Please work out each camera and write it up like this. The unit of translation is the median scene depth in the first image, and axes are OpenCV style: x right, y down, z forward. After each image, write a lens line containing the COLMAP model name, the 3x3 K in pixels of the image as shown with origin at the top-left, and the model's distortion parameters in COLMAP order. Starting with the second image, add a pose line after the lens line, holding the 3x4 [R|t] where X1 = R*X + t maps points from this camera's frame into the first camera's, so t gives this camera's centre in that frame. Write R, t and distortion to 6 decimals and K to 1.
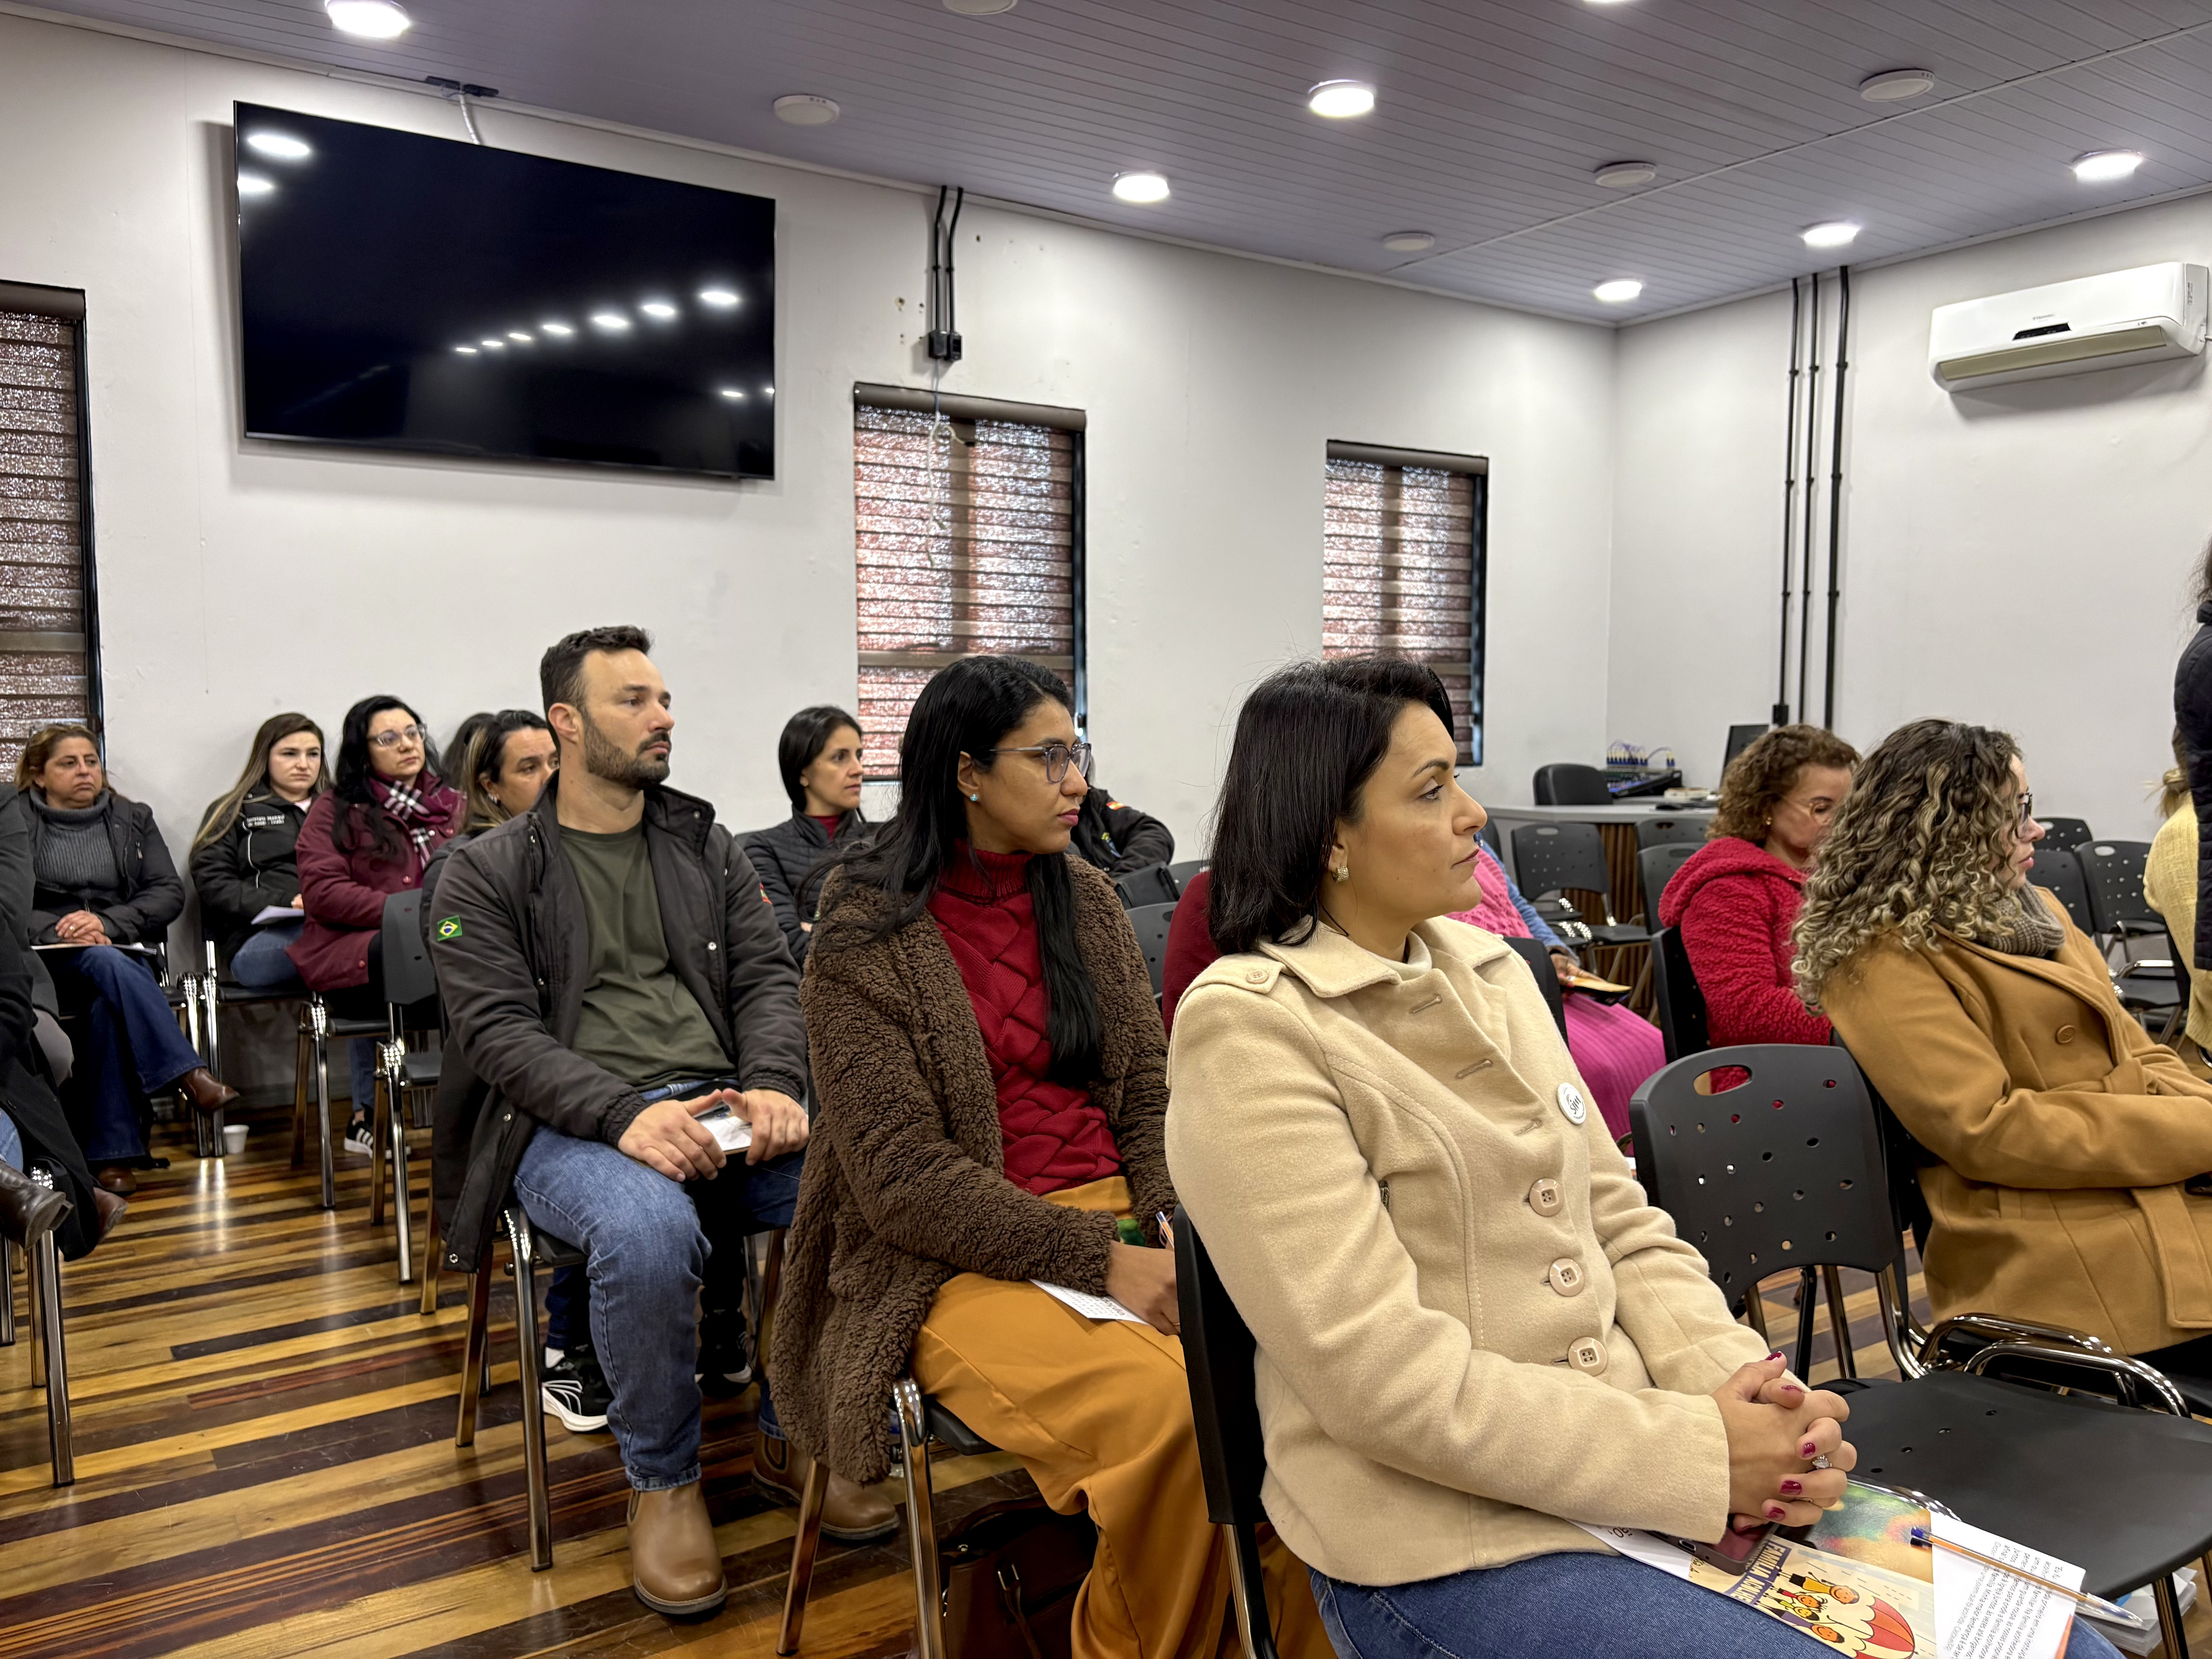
lens RADIAL K [[1665.9, 0, 1100.5], [0, 1665.9, 834.8], [0, 0, 1]] dist [0.039669, -0.039205]
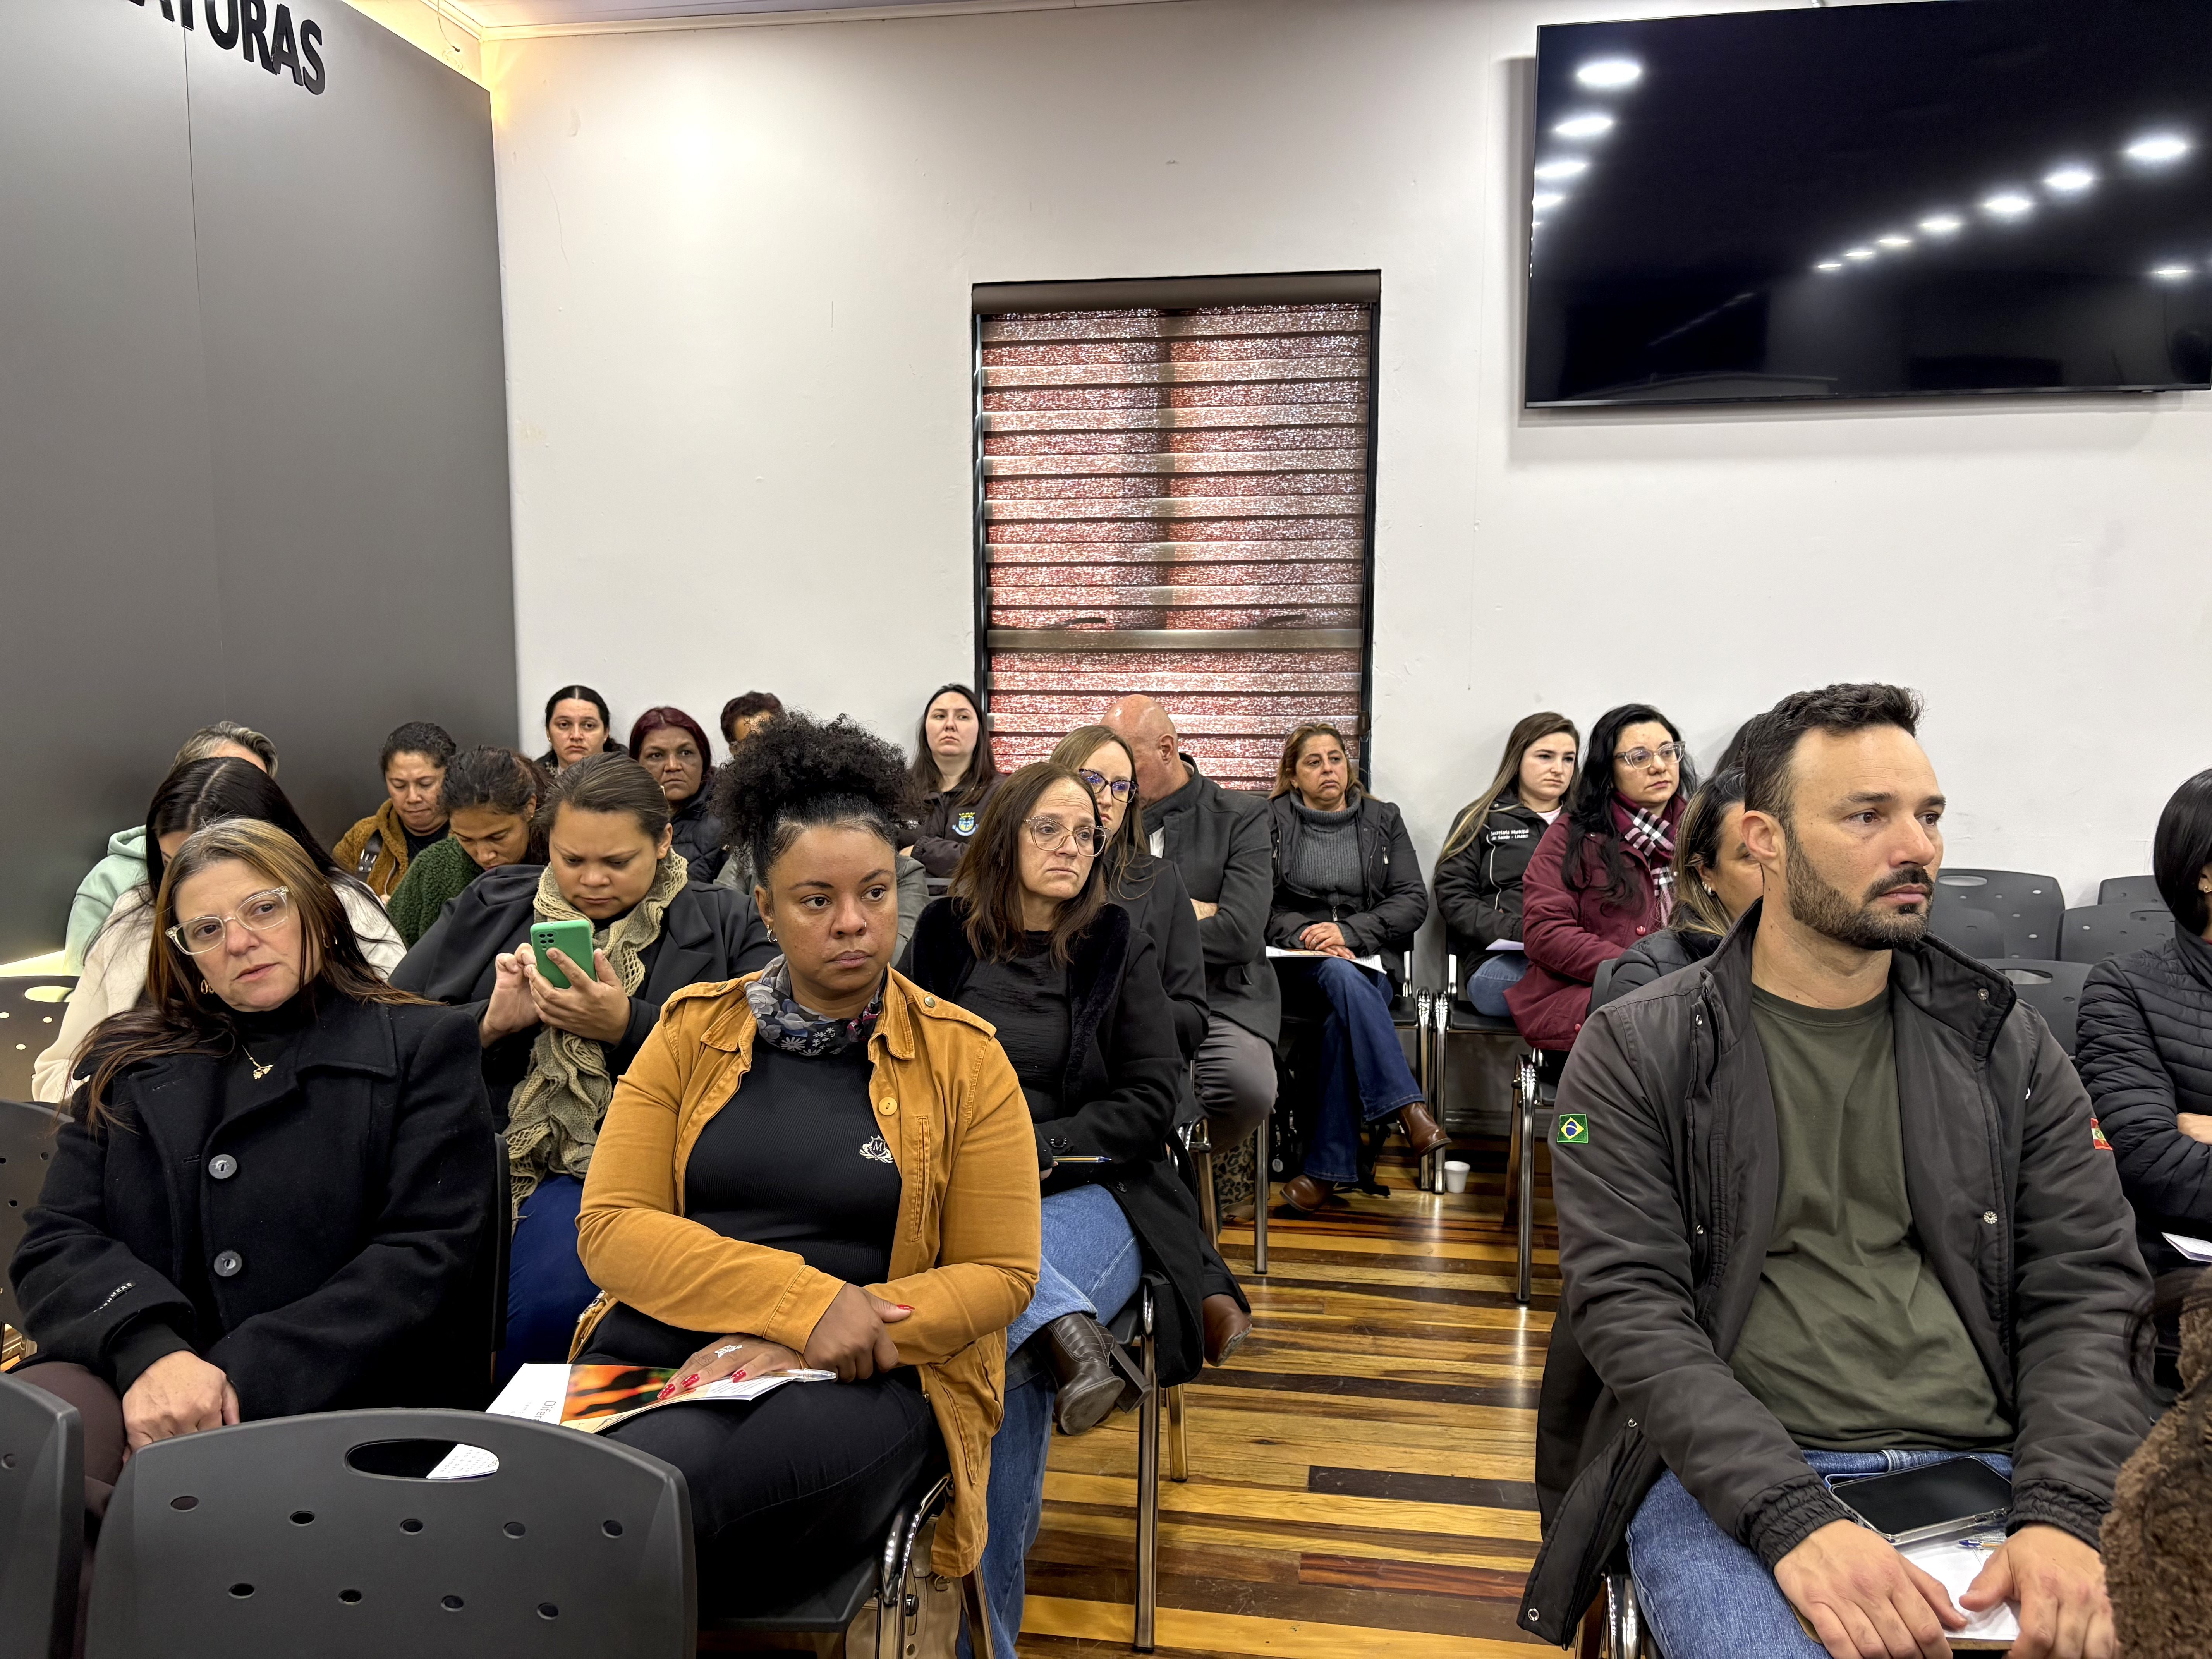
lens RADIAL K [[1665.9, 0, 1123.5], [0, 1665.9, 834.6], [0, 0, 1]] dist [0.039669, -0.039205]
pose [[0.725864, 0.082055, -0.682927, -0.034207], [-0.053000, 0.996579, 0.063409, -0.057920], [0.685794, -0.009831, 0.727730, 0.209632]]
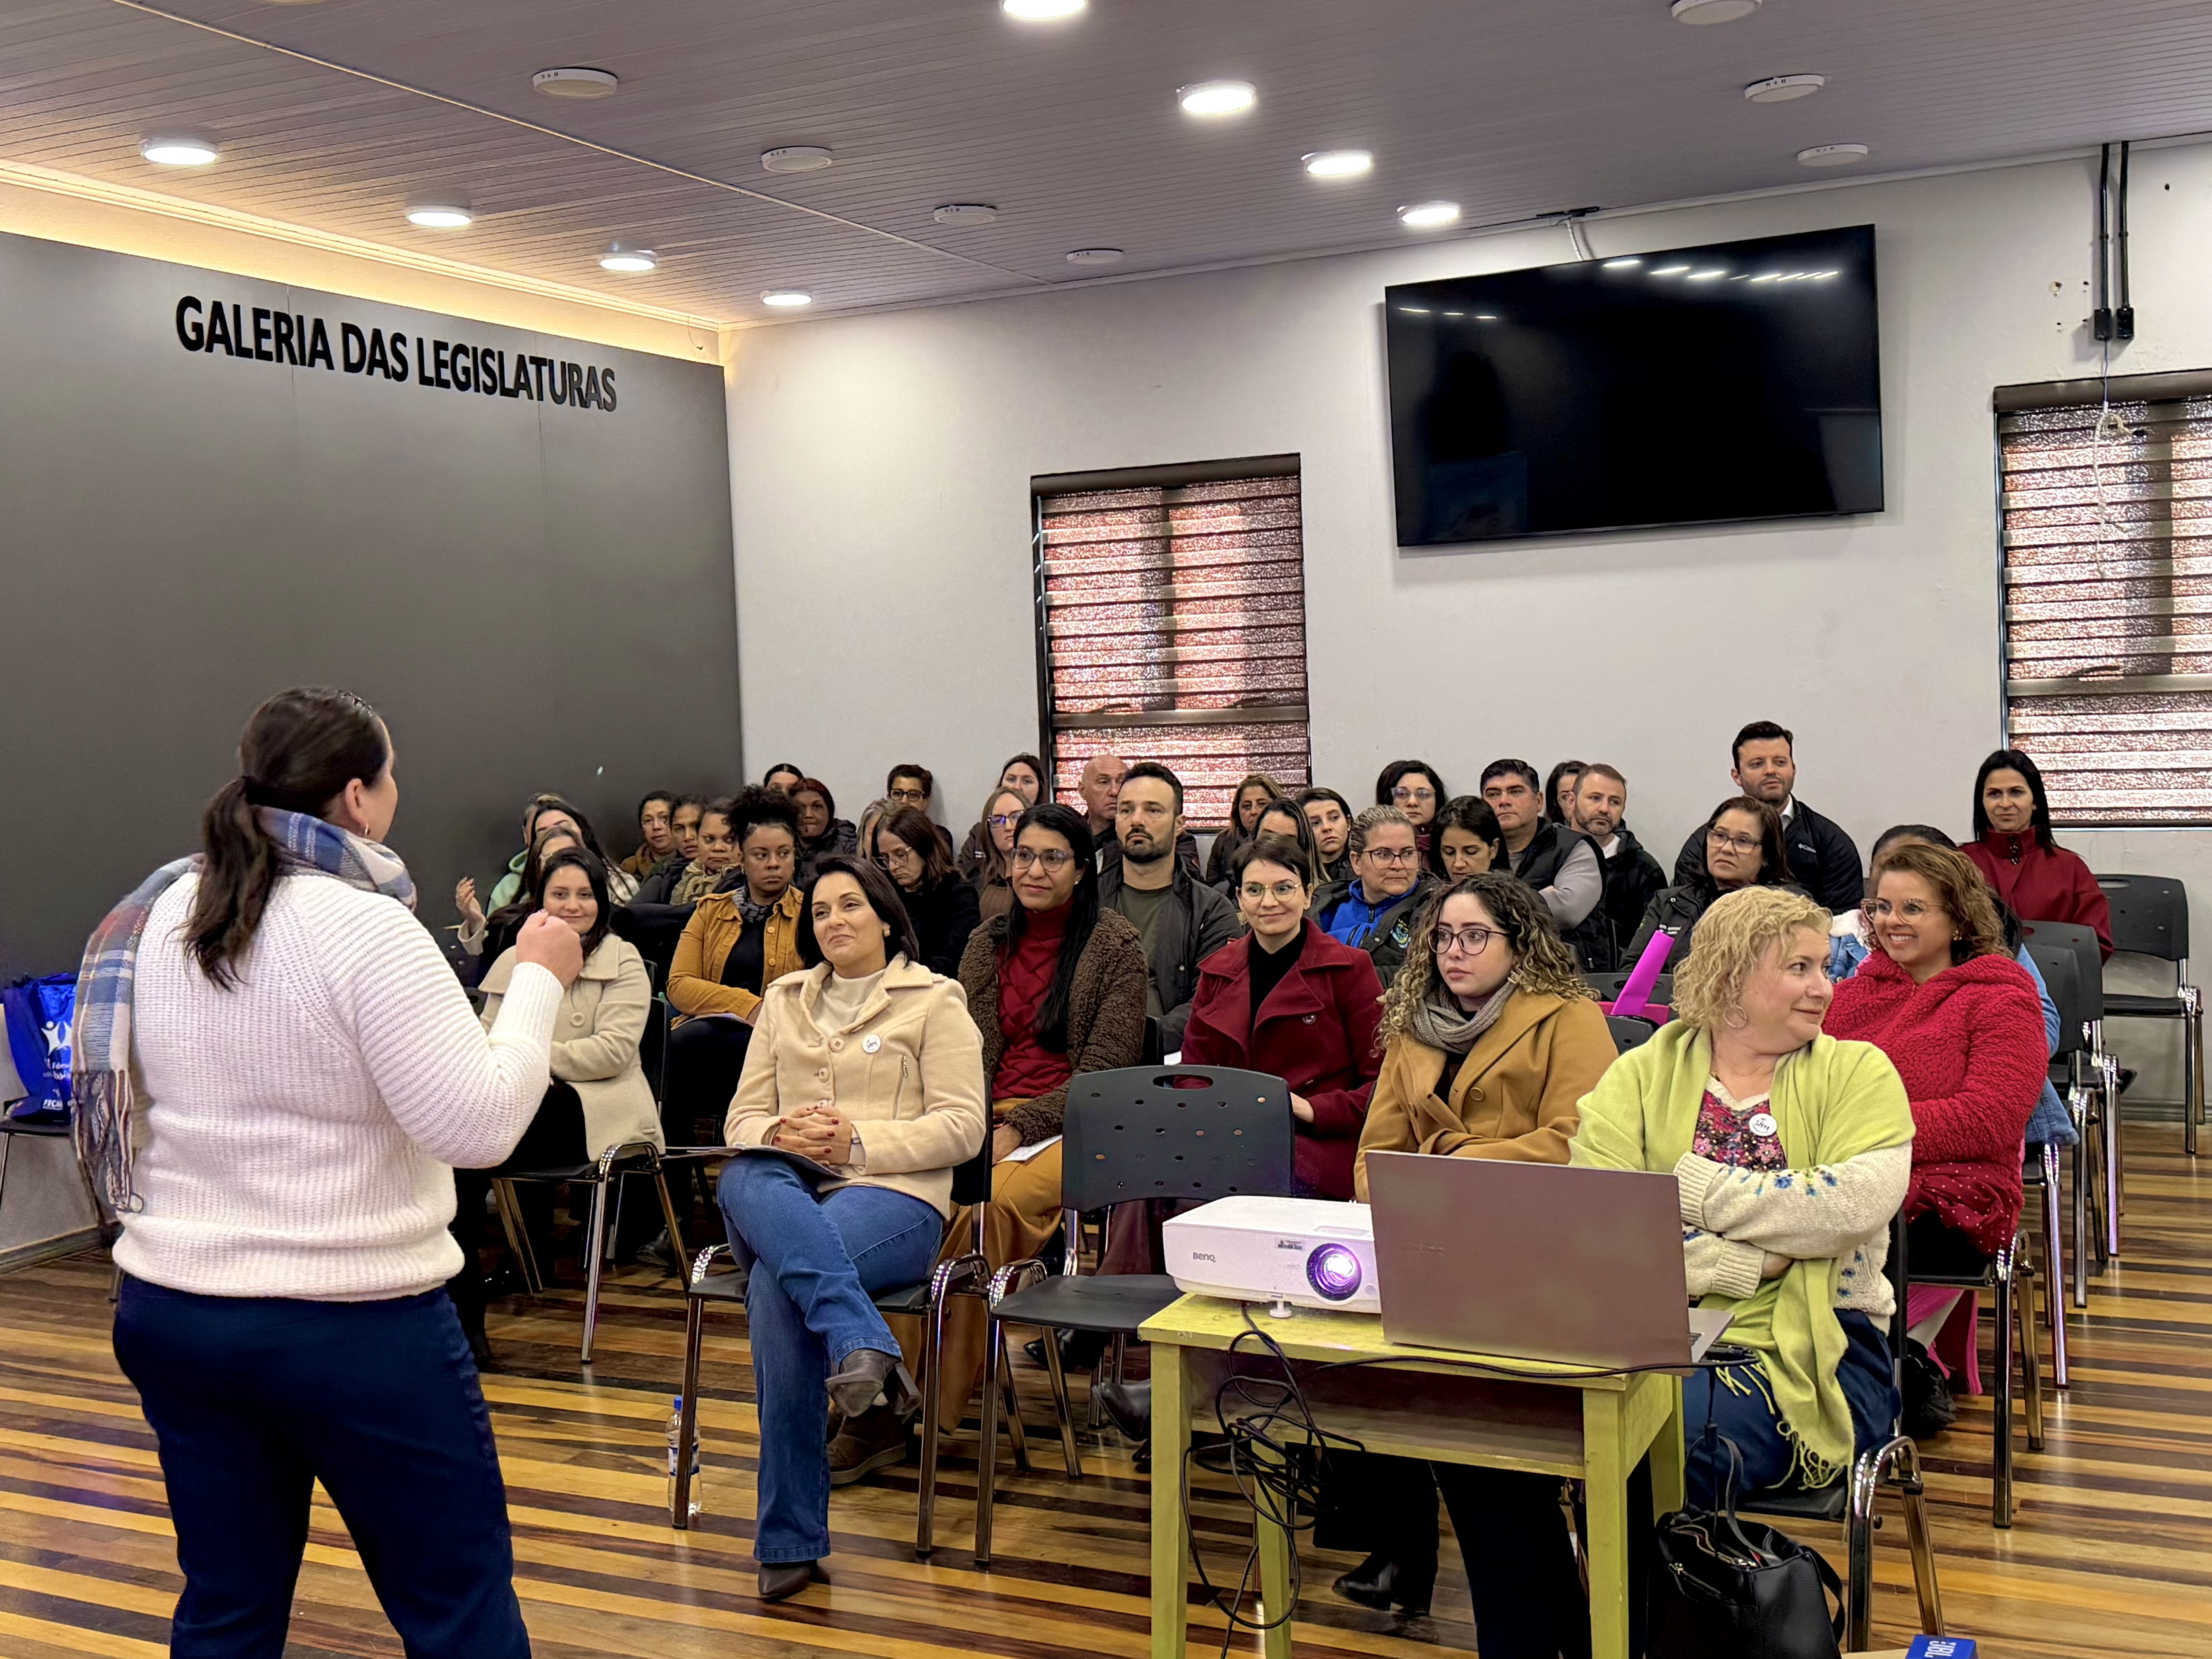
lens RADIAL K [[2298.1, 0, 1092.2], [0, 2298.1, 834.1], [0, 0, 1]] dist [0.060538, 0.000000]
pose [[0.513939, 0.039943, -0.856896, 0.935993], [-0.025598, 0.999185, 0.031223, -0.074231], [0.857445, 0.005888, 0.514542, -0.094509]]
